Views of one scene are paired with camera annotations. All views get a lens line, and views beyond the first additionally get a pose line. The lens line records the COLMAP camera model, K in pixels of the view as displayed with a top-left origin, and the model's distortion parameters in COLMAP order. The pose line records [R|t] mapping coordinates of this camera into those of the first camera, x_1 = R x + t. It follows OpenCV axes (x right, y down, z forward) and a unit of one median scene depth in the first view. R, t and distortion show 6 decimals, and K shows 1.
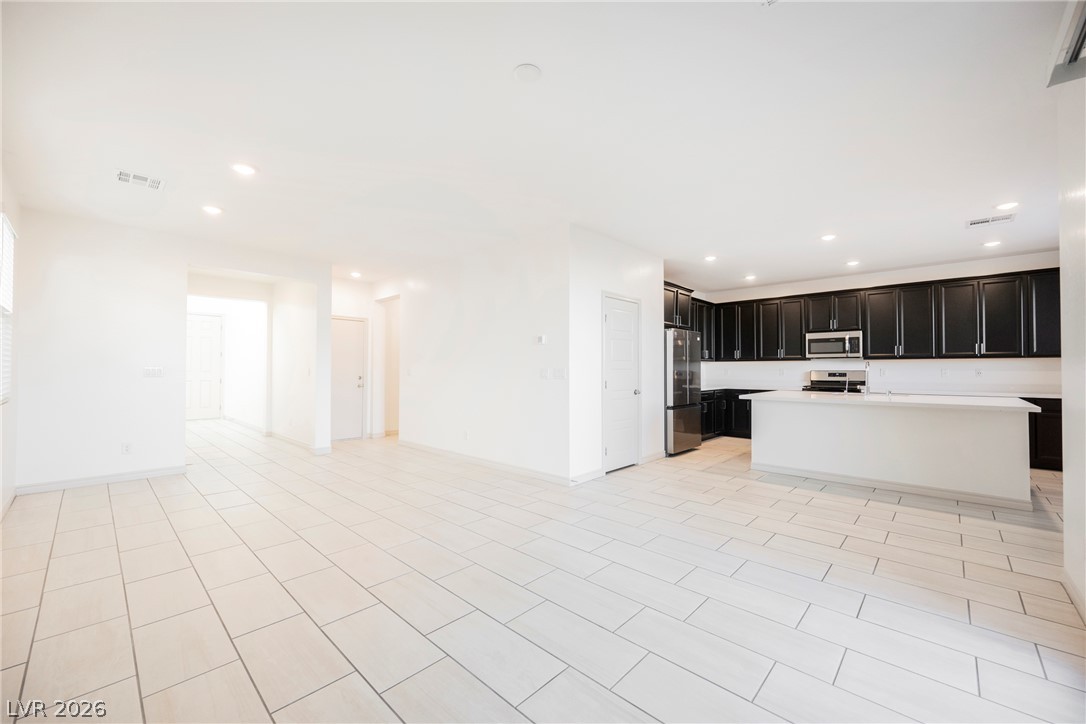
lens RADIAL K [[425.4, 0, 545.0], [0, 425.4, 367.1], [0, 0, 1]] dist [-0.000463, 0.000020]
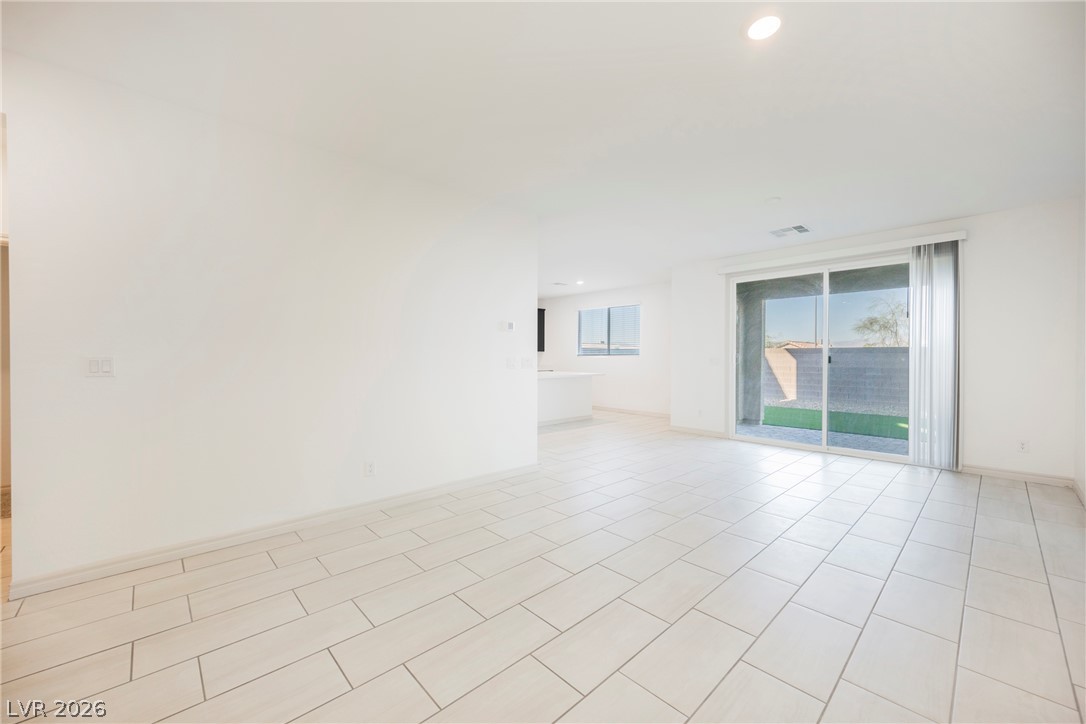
lens RADIAL K [[425.4, 0, 545.0], [0, 425.4, 360.4], [0, 0, 1]] dist [-0.000463, 0.000020]
pose [[0.064122, 0.000276, 0.997942, -0.925378], [-0.012750, 0.999919, 0.000543, 0.008636], [-0.997861, -0.012759, 0.064120, 0.871467]]
